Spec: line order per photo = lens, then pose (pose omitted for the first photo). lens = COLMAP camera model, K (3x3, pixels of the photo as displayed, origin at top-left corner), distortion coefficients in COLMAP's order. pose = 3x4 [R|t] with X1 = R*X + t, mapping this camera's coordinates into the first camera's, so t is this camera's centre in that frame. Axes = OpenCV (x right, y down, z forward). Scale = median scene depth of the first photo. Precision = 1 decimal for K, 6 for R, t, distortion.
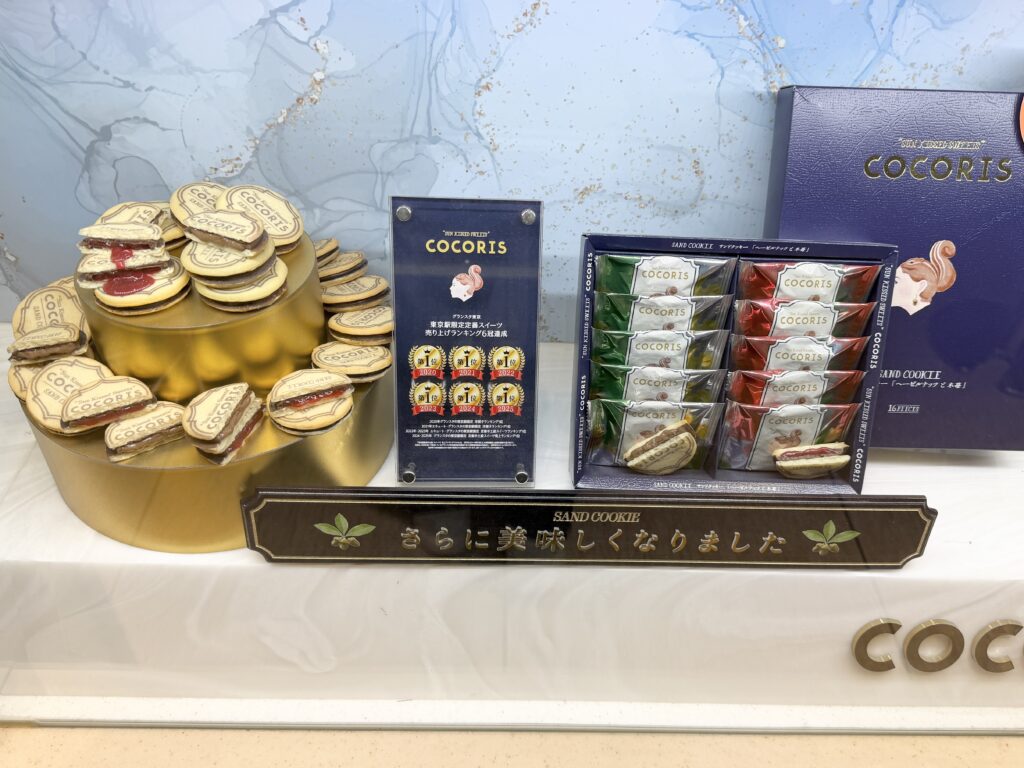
lens RADIAL K [[805.2, 0, 509.4], [0, 805.2, 392.9], [0, 0, 1]] dist [0.026860, -0.059338]
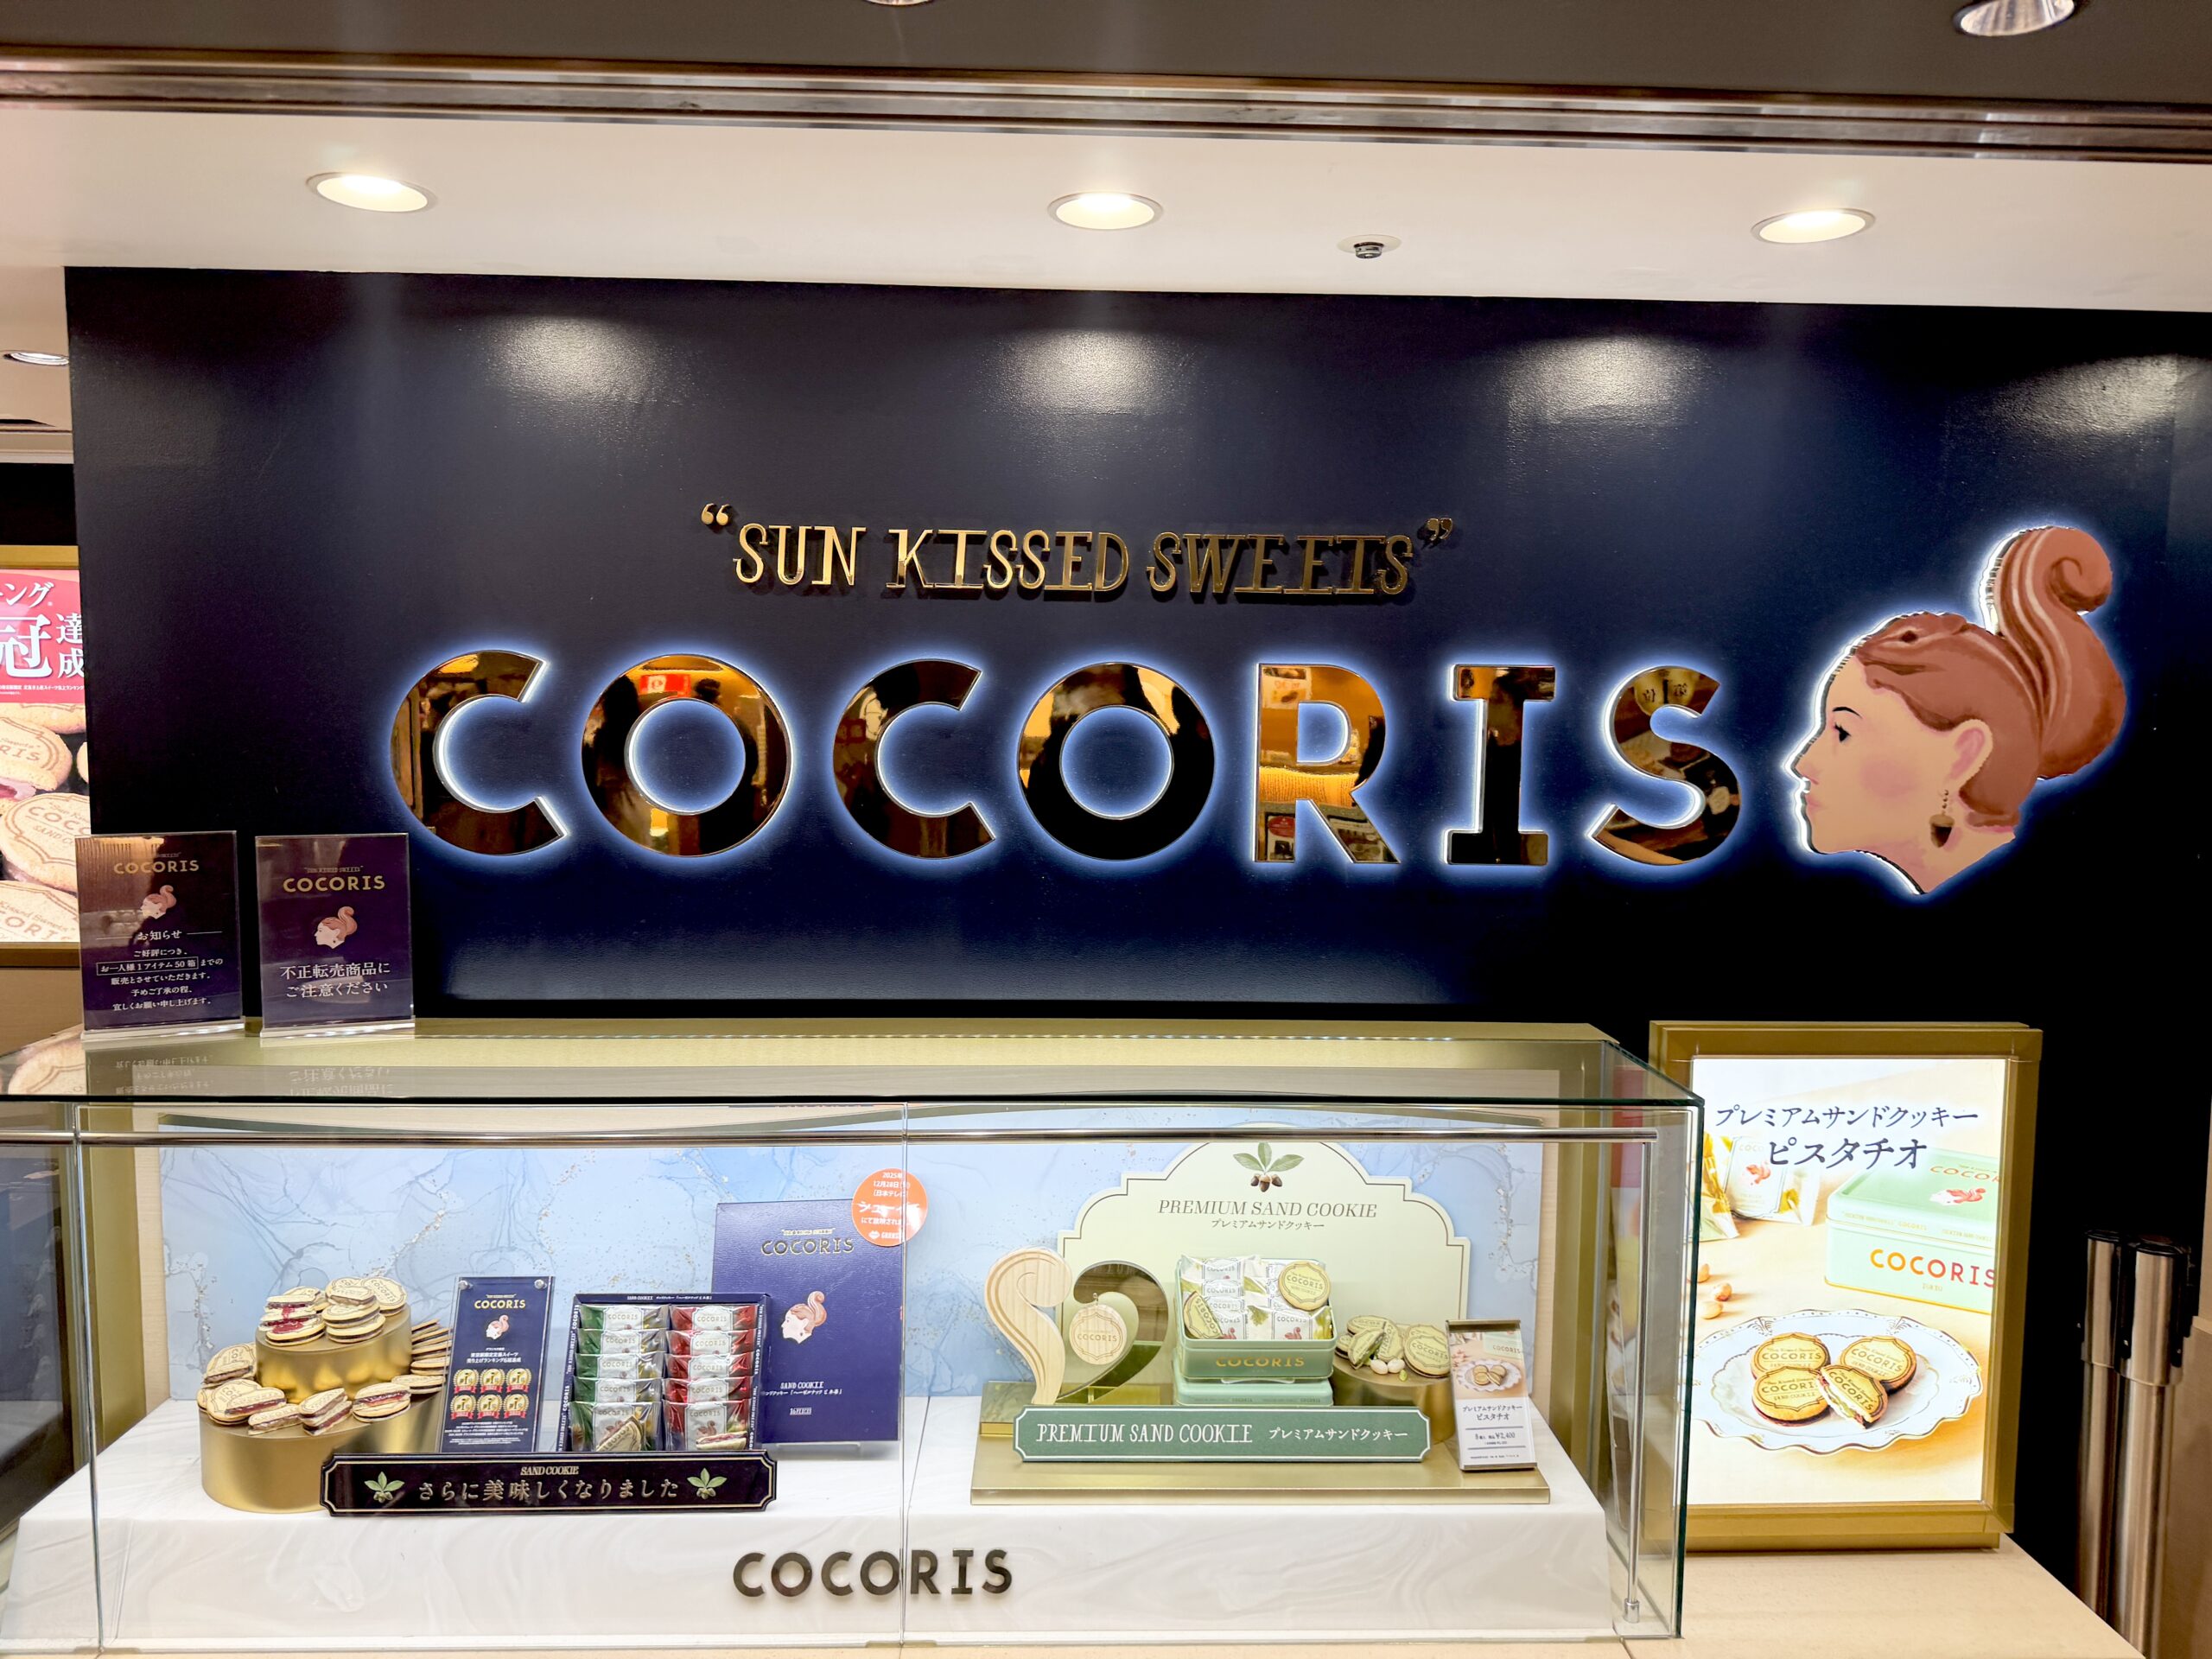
lens RADIAL K [[1545.3, 0, 1113.9], [0, 1545.3, 834.6], [0, 0, 1]] dist [-0.006419, -0.008636]
pose [[0.998826, -0.046121, 0.014834, 1.155349], [0.045862, 0.801401, -0.596366, 0.950560], [0.015617, 0.596346, 0.802576, -2.004221]]
